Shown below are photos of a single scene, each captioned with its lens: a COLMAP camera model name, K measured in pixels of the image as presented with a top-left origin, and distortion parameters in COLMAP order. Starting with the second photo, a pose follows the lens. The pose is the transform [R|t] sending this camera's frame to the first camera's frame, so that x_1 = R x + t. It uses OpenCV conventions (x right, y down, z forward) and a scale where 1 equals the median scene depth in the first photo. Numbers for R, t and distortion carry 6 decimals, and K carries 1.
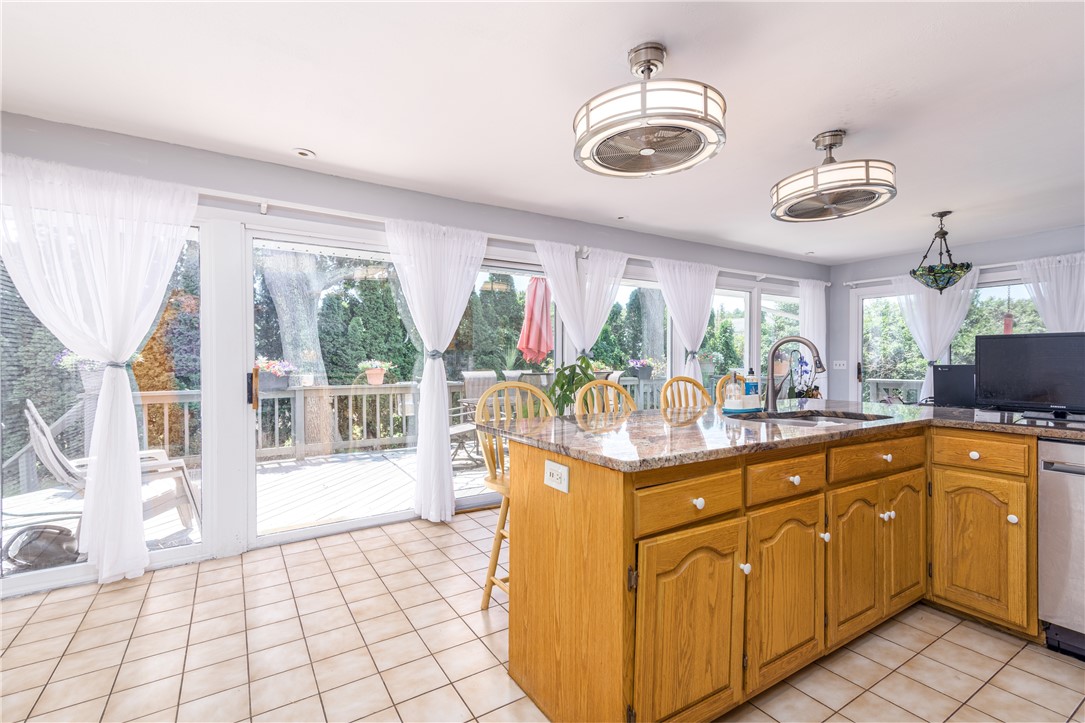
lens RADIAL K [[488.5, 0, 541.2], [0, 488.5, 364.6], [0, 0, 1]] dist [0.019735, -0.002741]
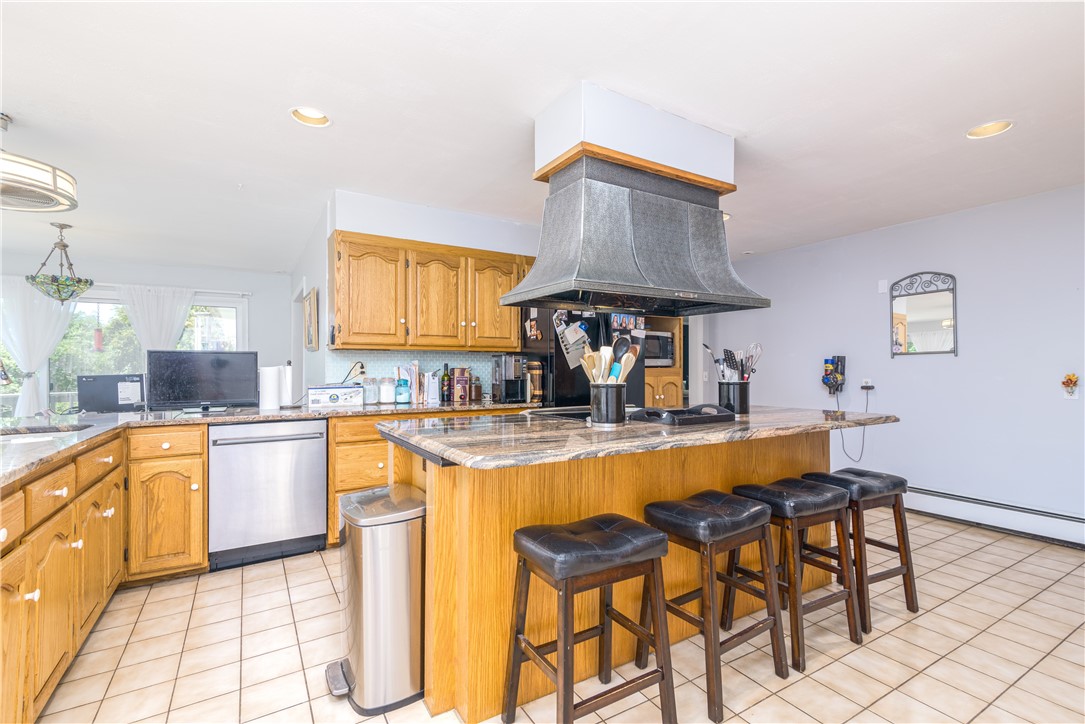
lens RADIAL K [[488.5, 0, 541.1], [0, 488.5, 362.8], [0, 0, 1]] dist [0.019735, -0.002741]
pose [[0.024498, 0.010850, 0.999641, -0.353056], [0.016162, 0.999806, -0.011247, 0.002389], [-0.999569, 0.016432, 0.024318, 0.015016]]
